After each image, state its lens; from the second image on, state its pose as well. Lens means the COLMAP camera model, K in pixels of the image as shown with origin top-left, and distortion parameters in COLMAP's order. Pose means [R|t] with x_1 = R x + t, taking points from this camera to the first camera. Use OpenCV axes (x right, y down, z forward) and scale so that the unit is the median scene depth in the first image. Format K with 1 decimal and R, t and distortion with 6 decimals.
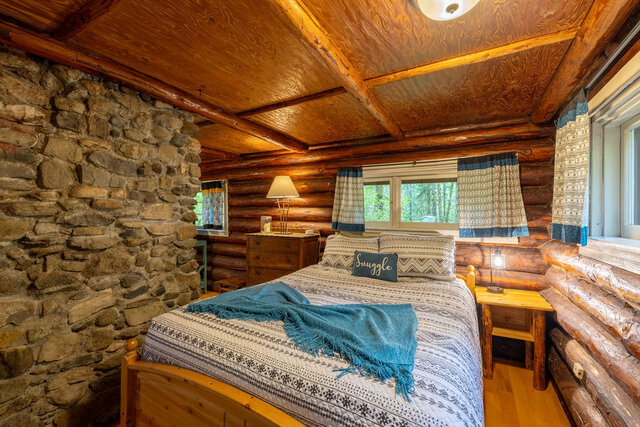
lens RADIAL K [[267.7, 0, 315.1], [0, 267.7, 212.9], [0, 0, 1]] dist [-0.000298, -0.000721]
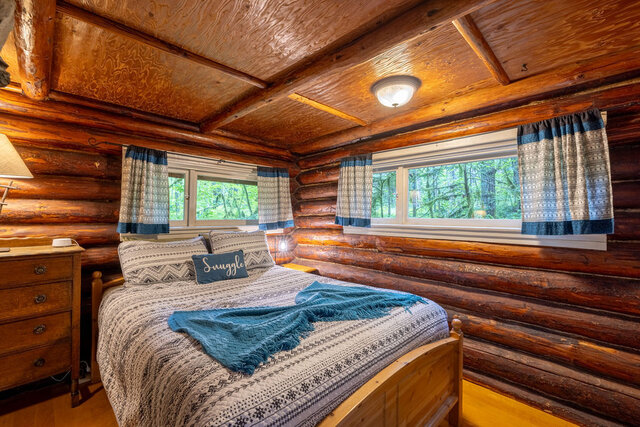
lens RADIAL K [[282.1, 0, 319.2], [0, 282.1, 212.4], [0, 0, 1]] dist [-0.002868, -0.000071]
pose [[0.253294, 0.002113, 0.967387, -0.554043], [-0.003352, 0.999994, -0.001307, 0.006501], [-0.967384, -0.002911, 0.253299, 0.367335]]
